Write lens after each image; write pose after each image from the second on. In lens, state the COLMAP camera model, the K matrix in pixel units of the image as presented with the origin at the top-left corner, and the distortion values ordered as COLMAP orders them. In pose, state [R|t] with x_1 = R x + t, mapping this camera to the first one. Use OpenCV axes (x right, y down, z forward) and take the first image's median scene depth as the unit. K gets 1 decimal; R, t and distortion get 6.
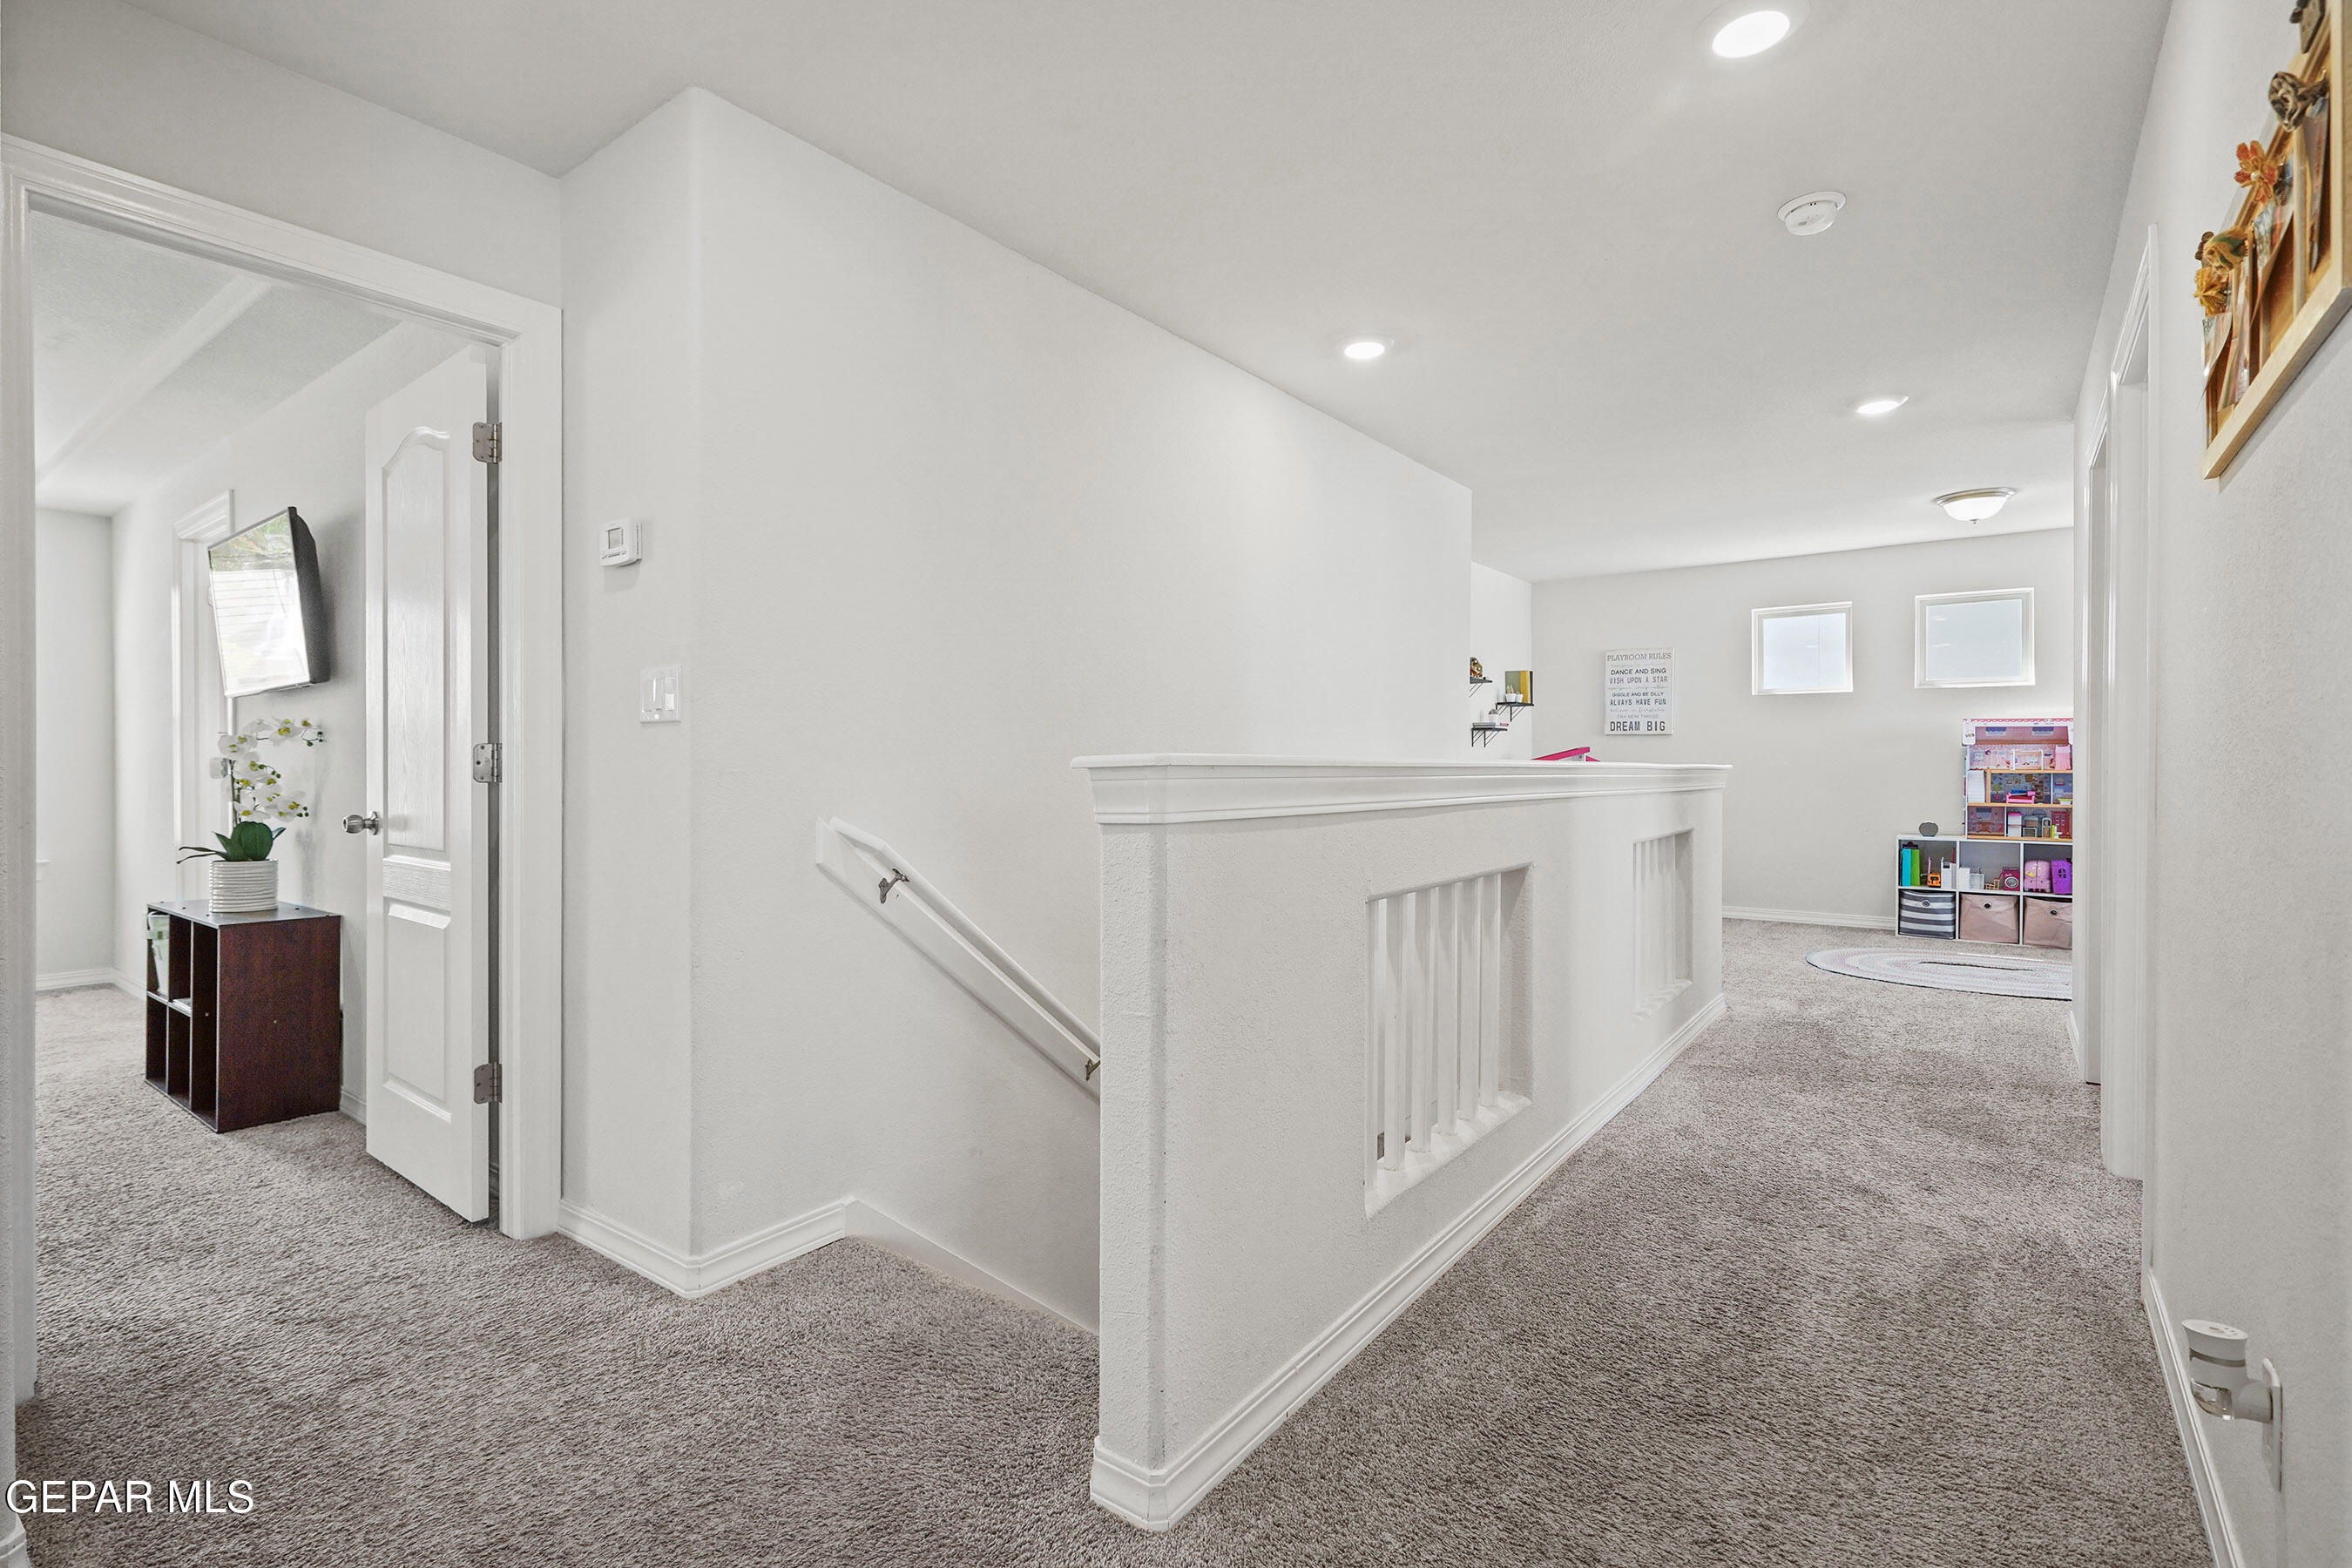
lens RADIAL K [[1095.1, 0, 1171.3], [0, 1095.1, 774.4], [0, 0, 1]] dist [-0.002314, -0.000095]
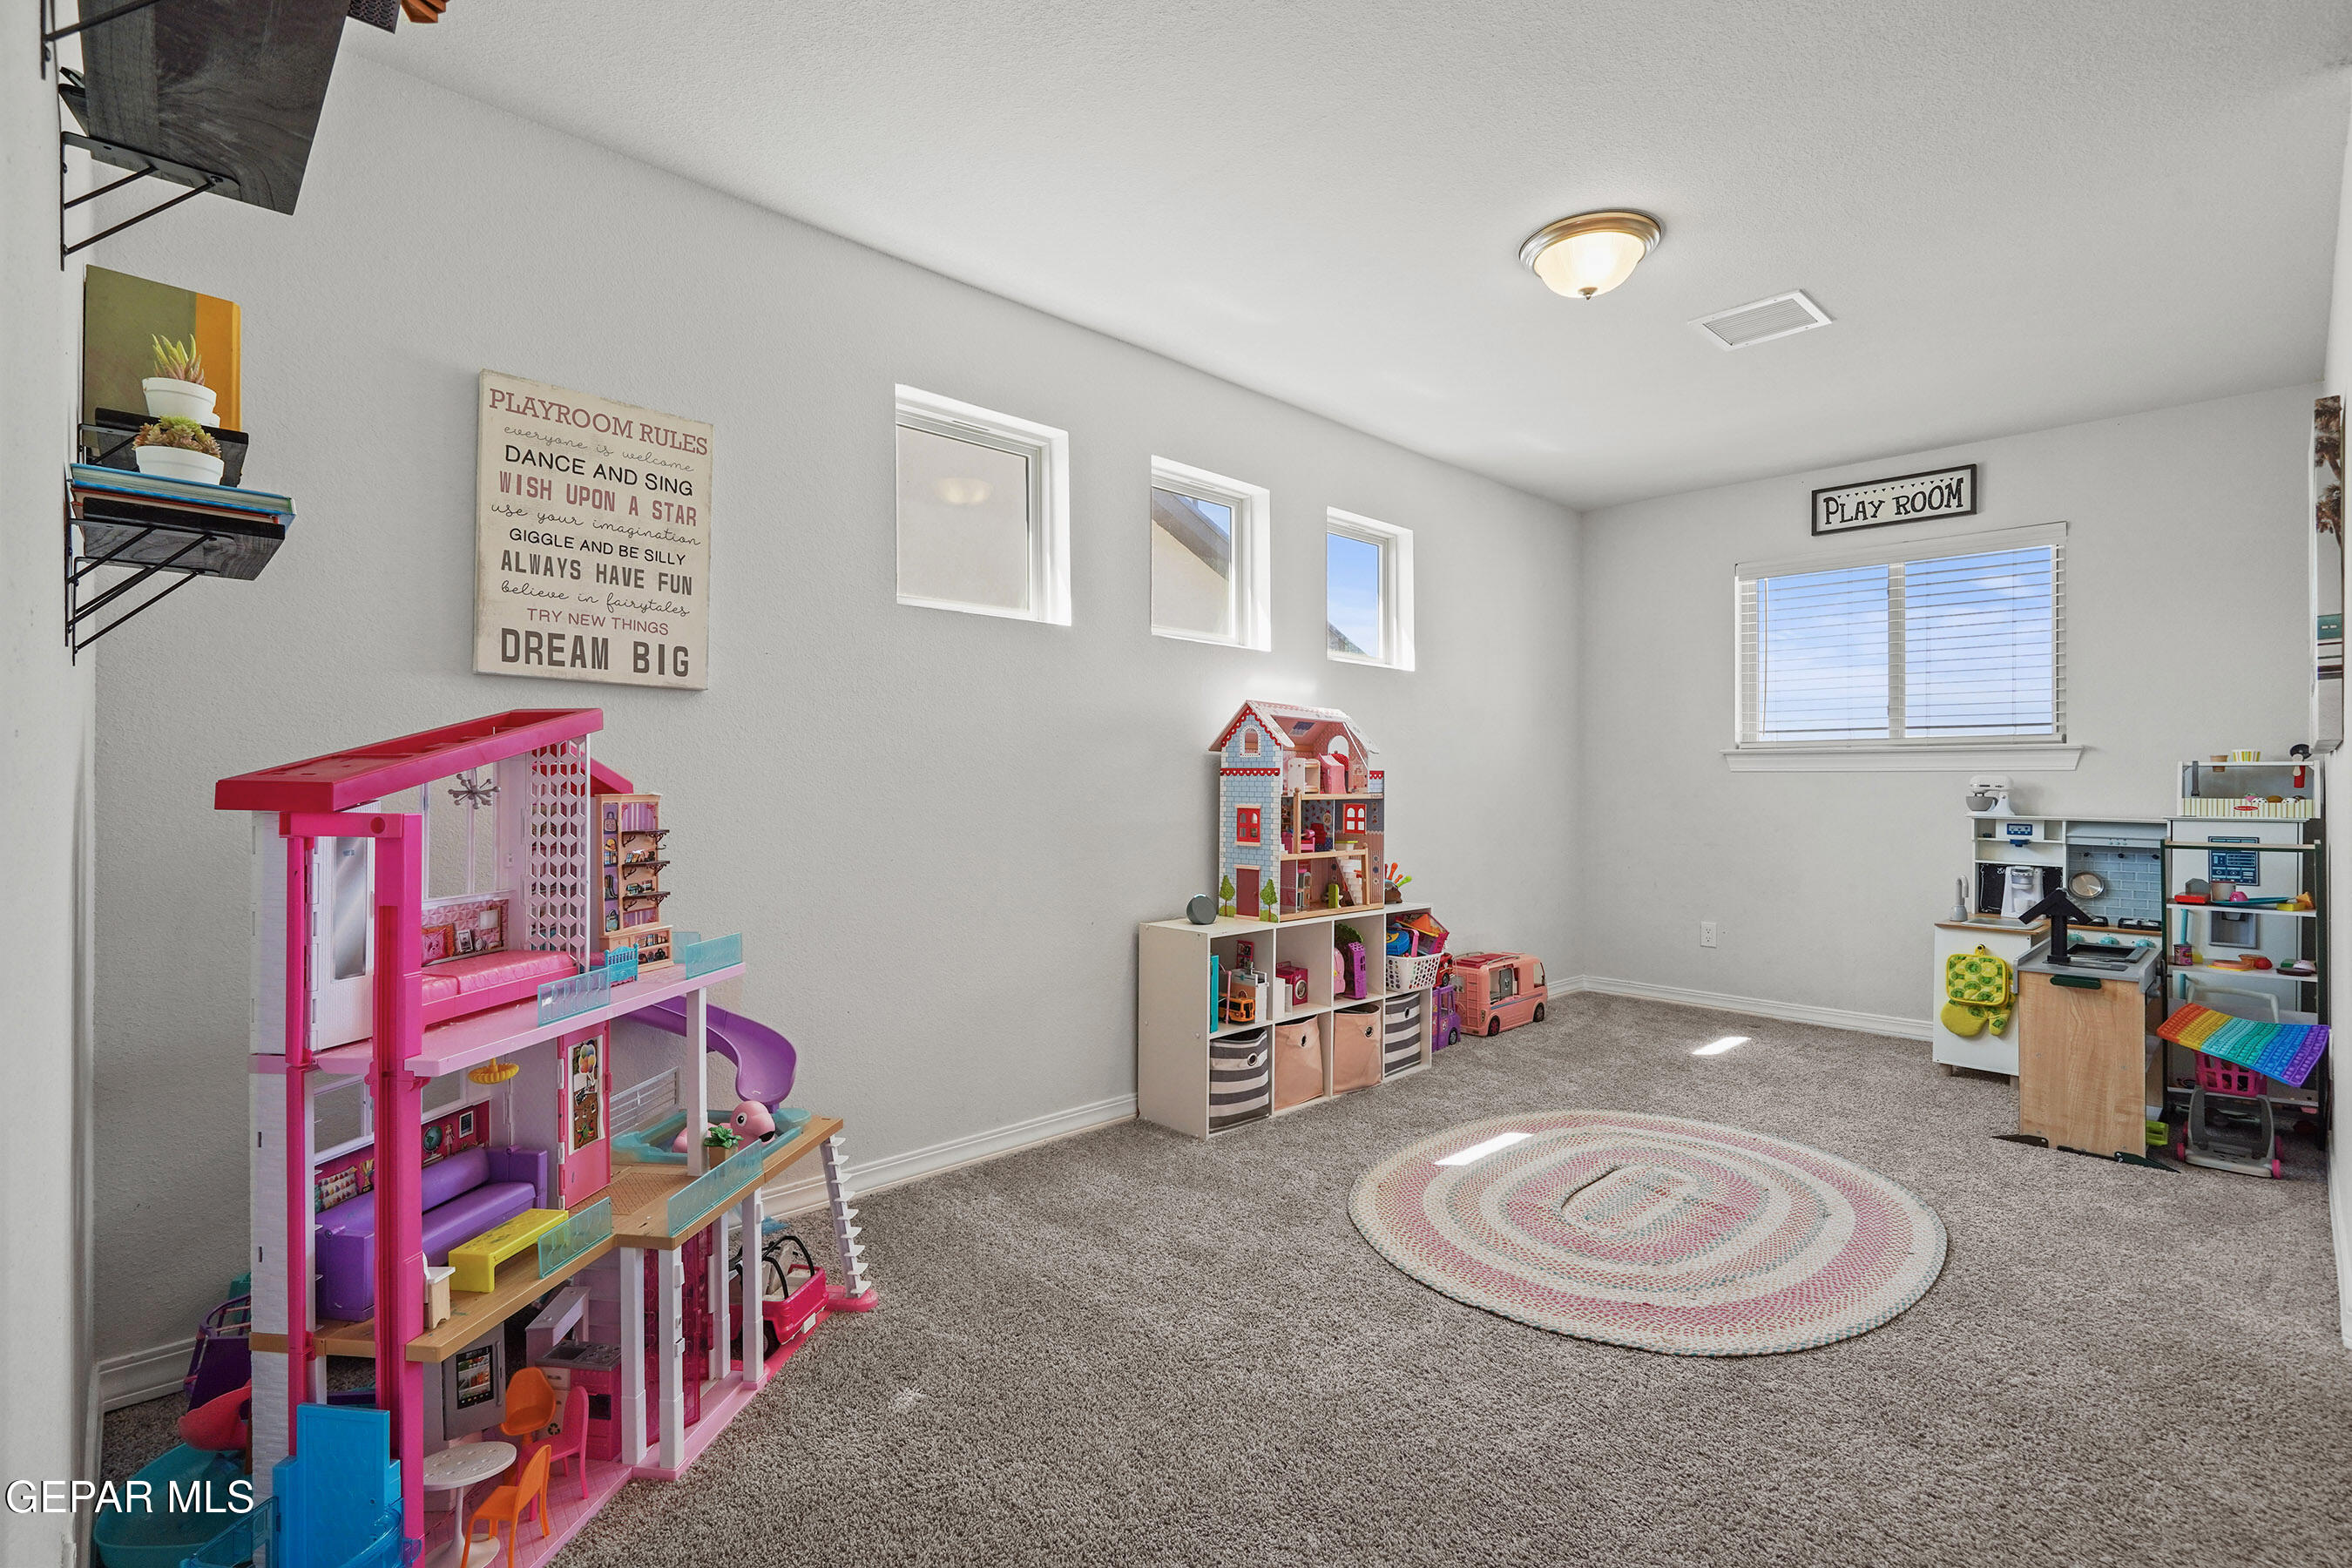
lens RADIAL K [[1095.1, 0, 1171.6], [0, 1095.1, 785.8], [0, 0, 1]] dist [-0.002314, -0.000095]
pose [[0.155030, -0.000589, 0.987910, 0.155593], [0.006526, 0.999979, -0.000428, -0.007020], [-0.987888, 0.006513, 0.155030, 0.804245]]
